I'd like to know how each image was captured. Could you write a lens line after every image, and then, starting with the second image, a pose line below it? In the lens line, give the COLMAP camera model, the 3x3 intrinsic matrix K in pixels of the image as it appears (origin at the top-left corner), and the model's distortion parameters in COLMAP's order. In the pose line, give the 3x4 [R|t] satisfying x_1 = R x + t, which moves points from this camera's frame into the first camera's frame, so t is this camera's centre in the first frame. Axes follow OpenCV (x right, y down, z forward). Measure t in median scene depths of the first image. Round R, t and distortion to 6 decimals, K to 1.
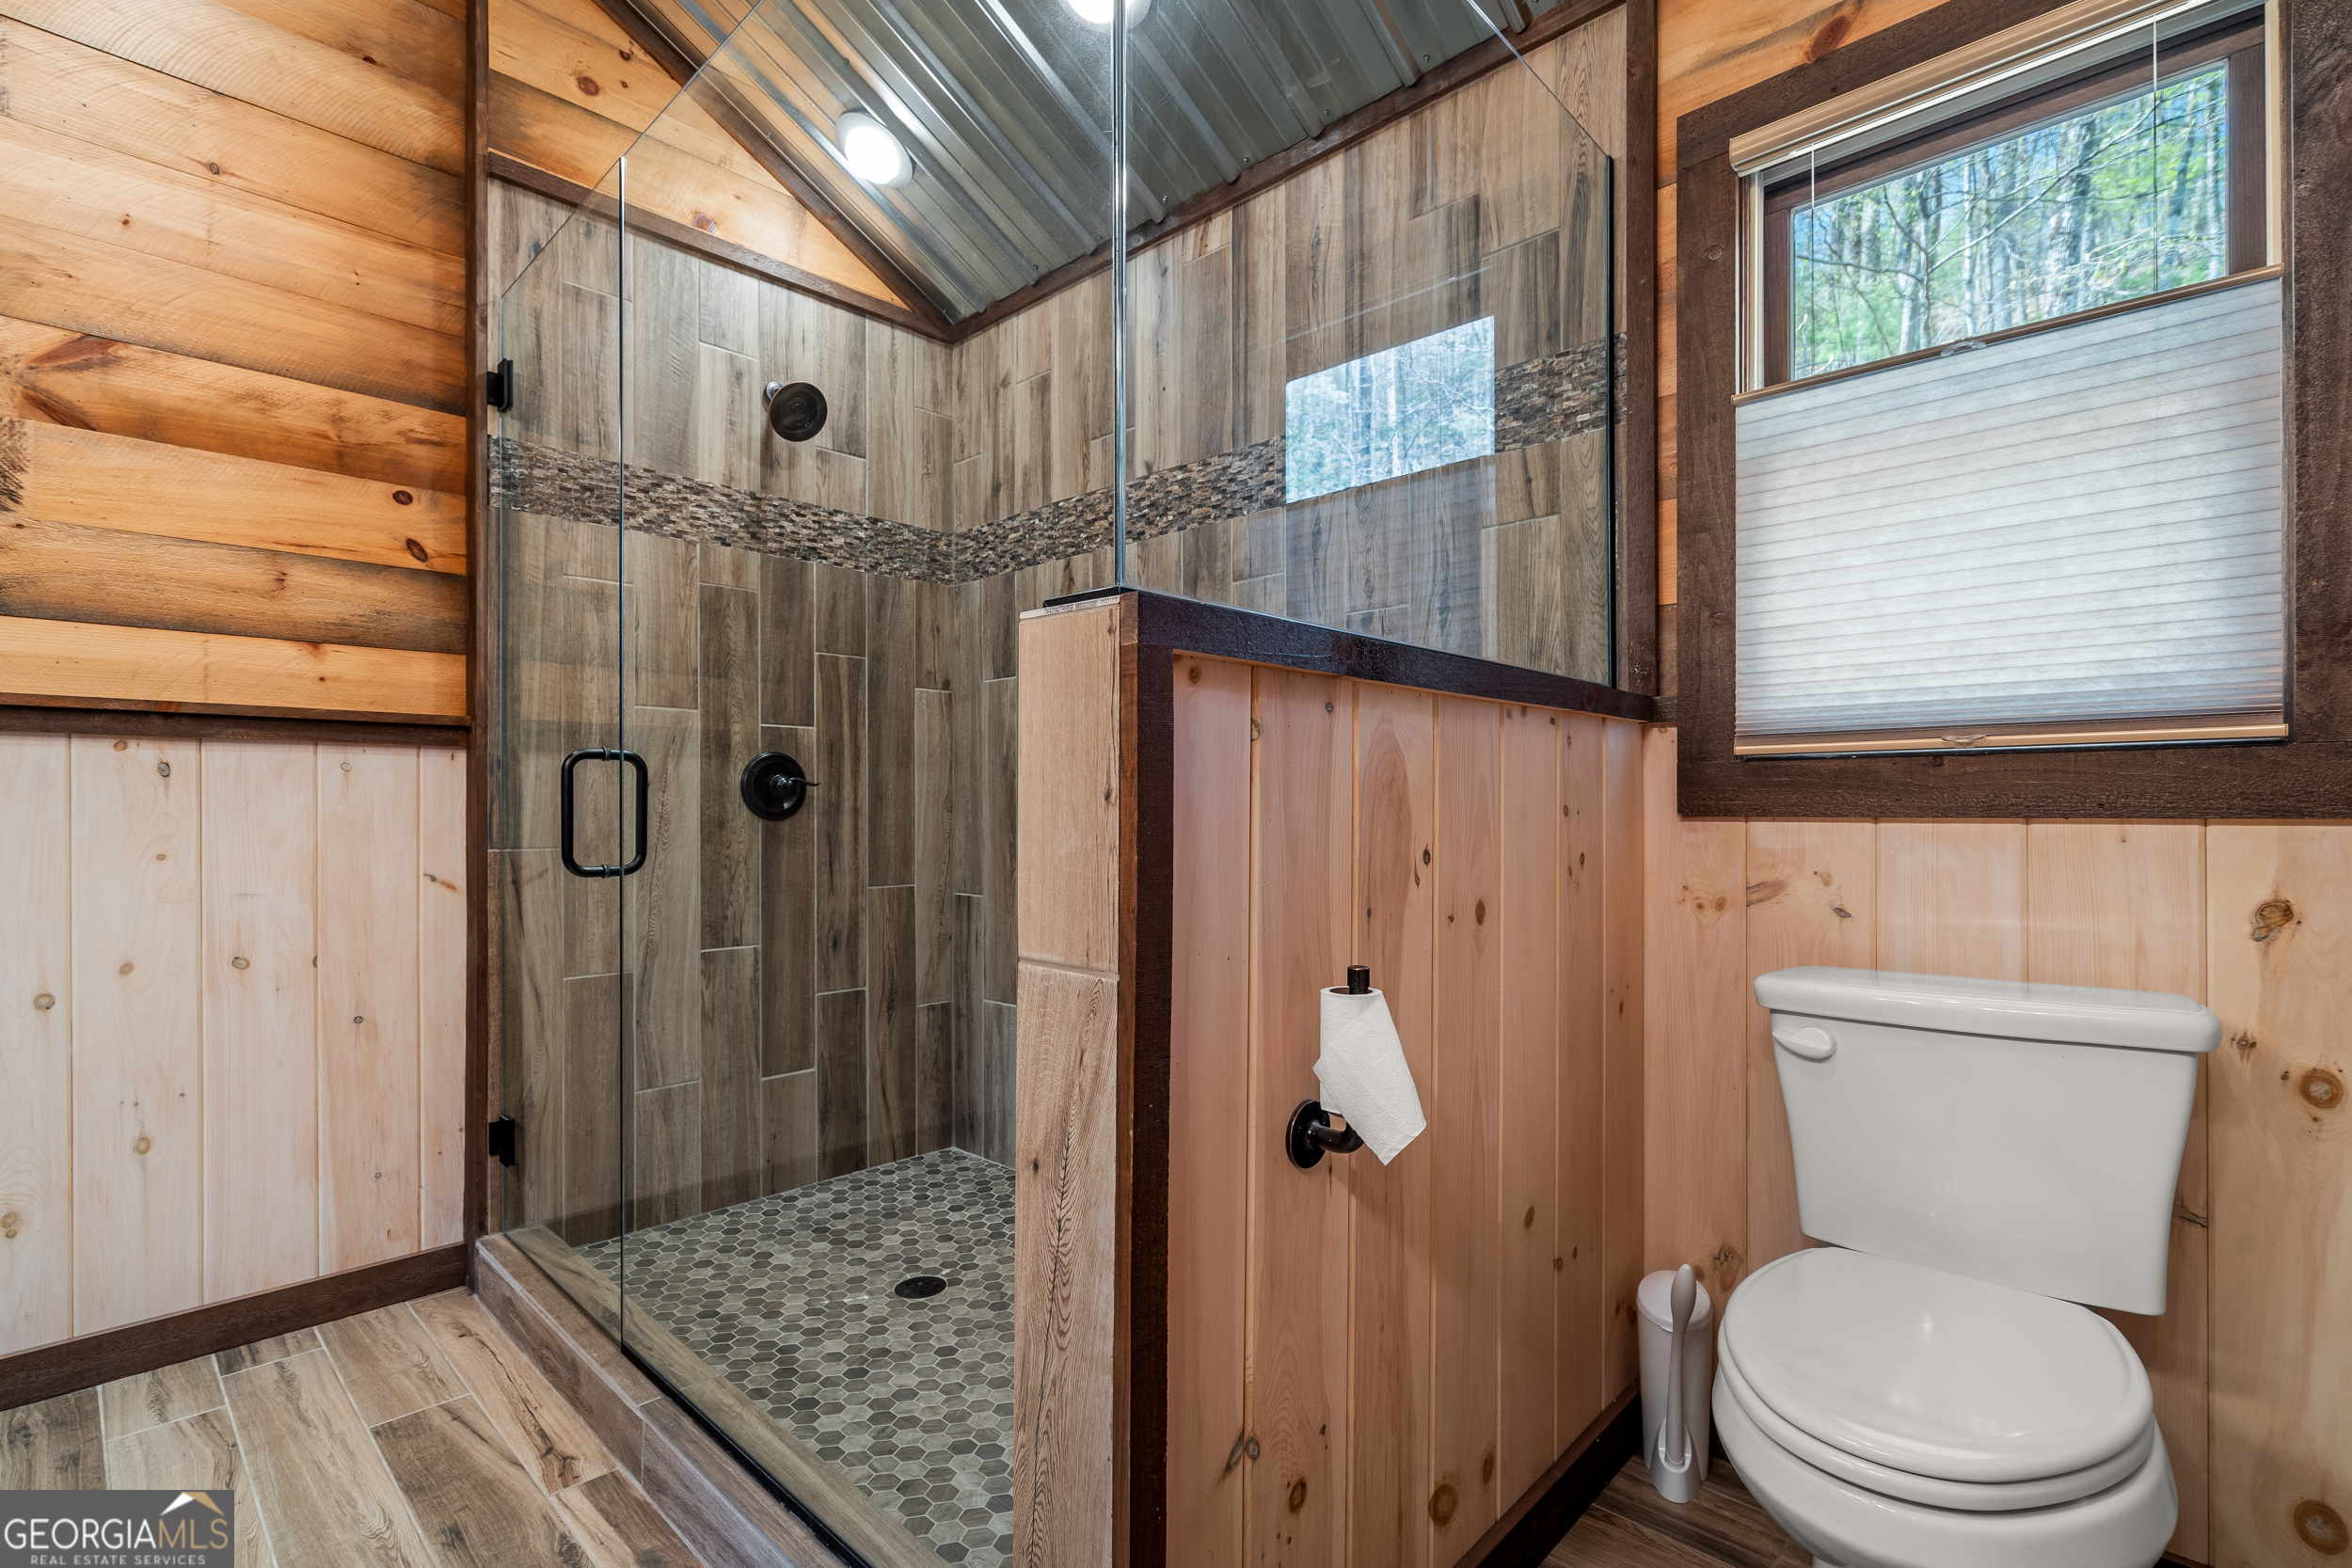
lens RADIAL K [[1075.1, 0, 1167.9], [0, 1075.1, 802.9], [0, 0, 1]] dist [-0.006293, 0.002603]
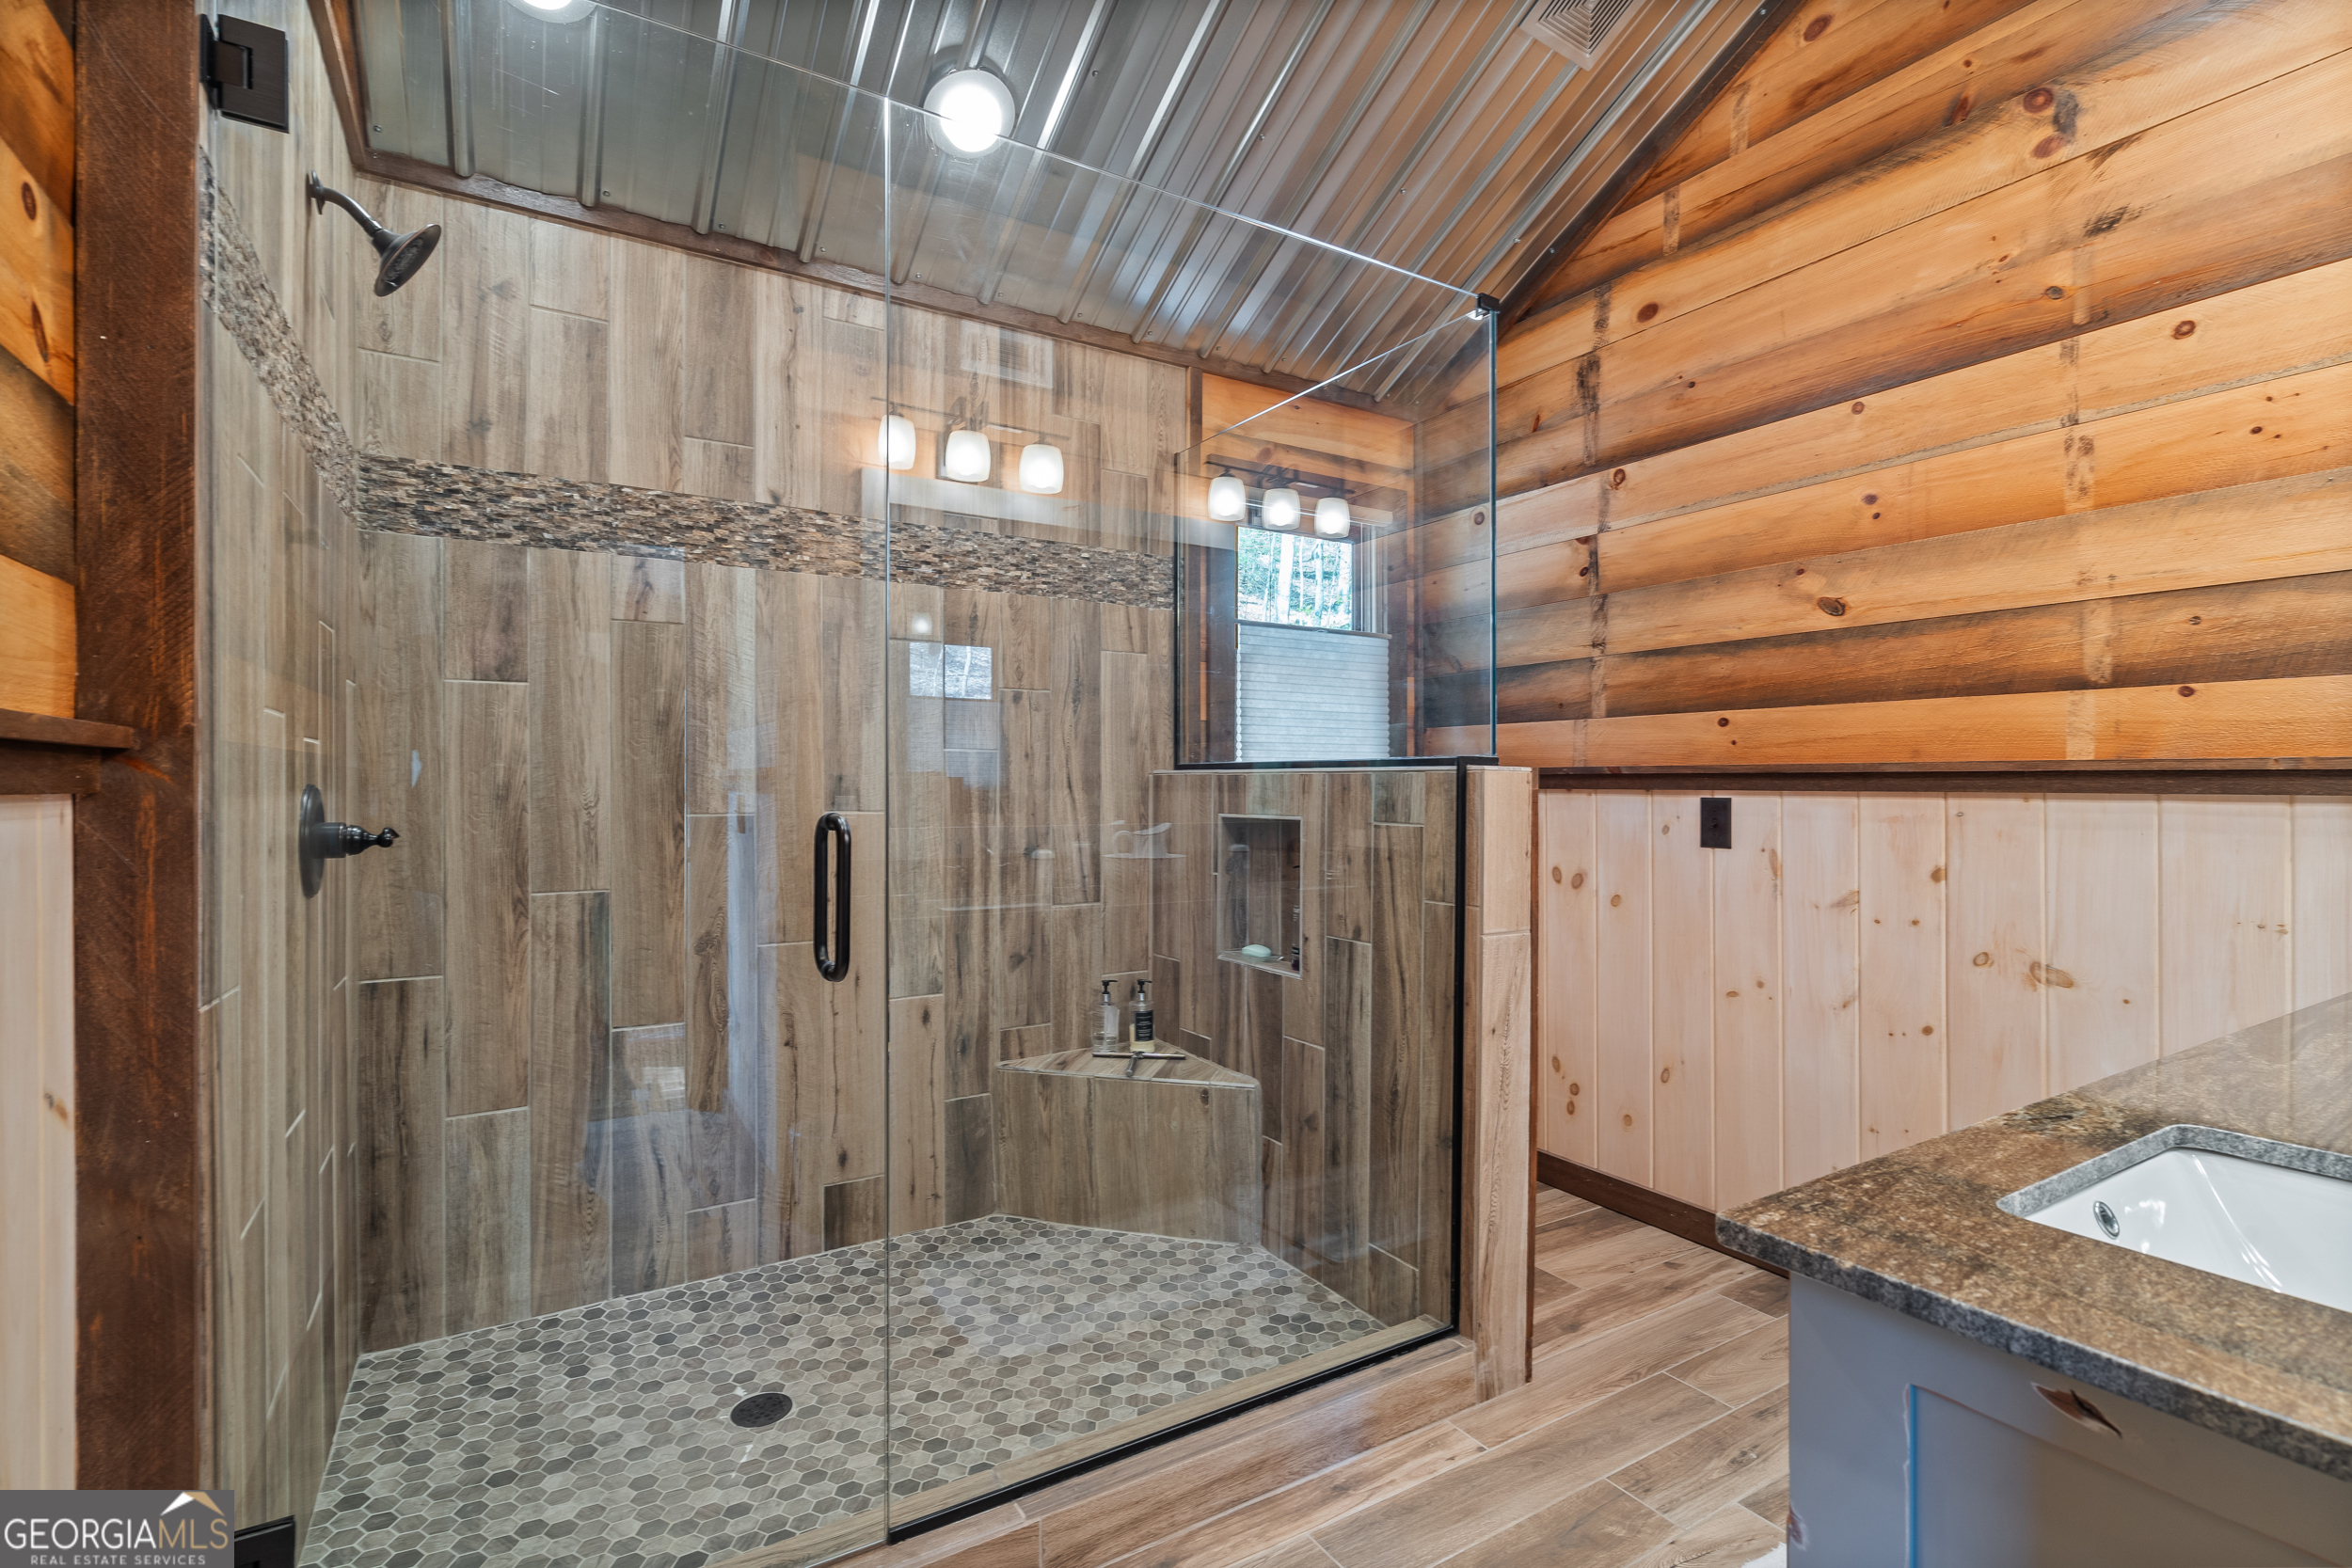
lens RADIAL K [[1075.1, 0, 1156.8], [0, 1075.1, 787.9], [0, 0, 1]] dist [-0.006293, 0.002603]
pose [[0.264059, -0.000335, 0.964506, -0.908507], [-0.003511, 0.999993, 0.001308, -0.052837], [-0.964500, -0.003732, 0.264056, 0.424260]]
